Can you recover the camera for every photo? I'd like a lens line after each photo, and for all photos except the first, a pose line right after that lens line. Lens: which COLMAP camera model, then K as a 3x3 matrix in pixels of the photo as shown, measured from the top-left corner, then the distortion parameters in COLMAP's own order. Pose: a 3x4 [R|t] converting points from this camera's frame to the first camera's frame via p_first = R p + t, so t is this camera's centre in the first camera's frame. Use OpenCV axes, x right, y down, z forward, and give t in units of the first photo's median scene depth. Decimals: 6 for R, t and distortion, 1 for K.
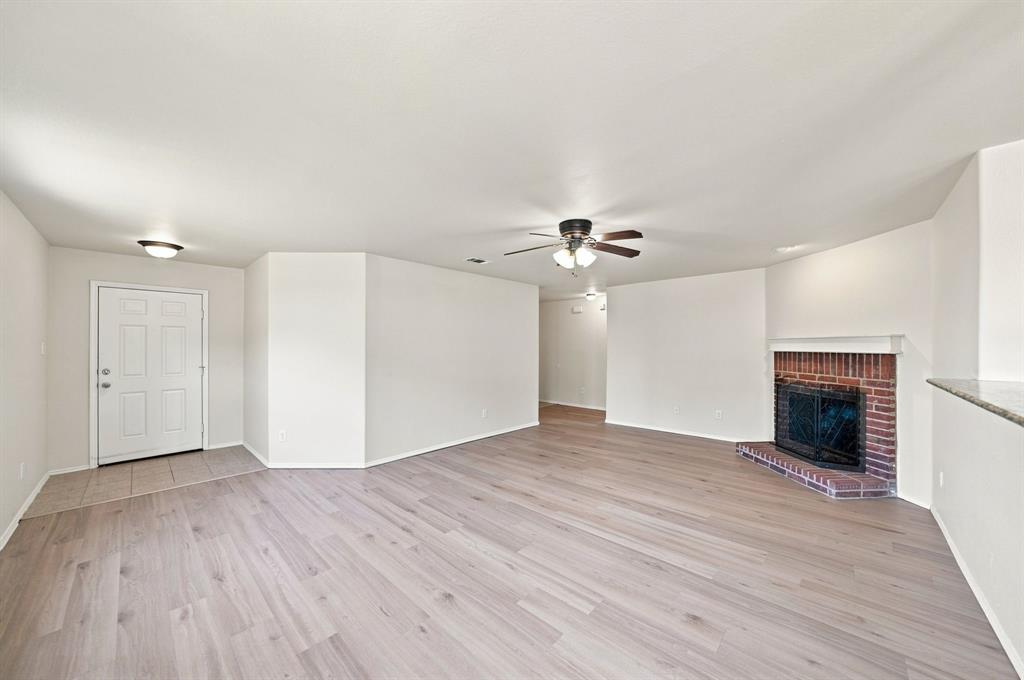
lens RADIAL K [[359.3, 0, 516.0], [0, 359.3, 344.1], [0, 0, 1]] dist [-0.001664, 0.000489]
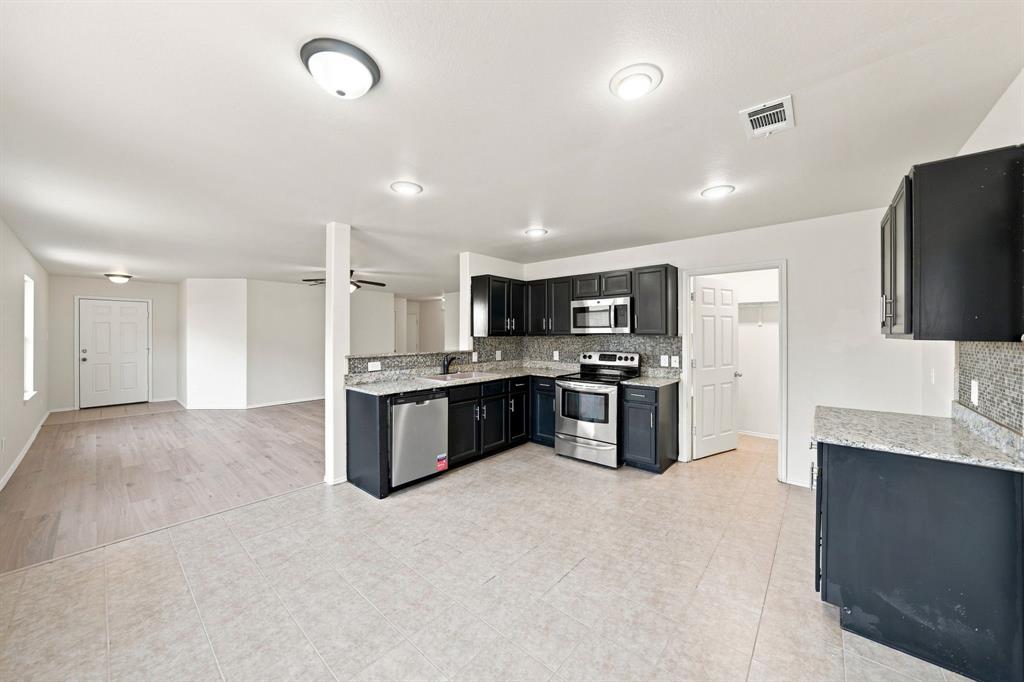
lens RADIAL K [[359.3, 0, 510.4], [0, 359.3, 335.7], [0, 0, 1]] dist [-0.001664, 0.000489]
pose [[0.999587, 0.000951, 0.028720, 0.862454], [-0.001173, 0.999970, 0.007700, -0.008848], [-0.028712, -0.007730, 0.999558, -0.792960]]
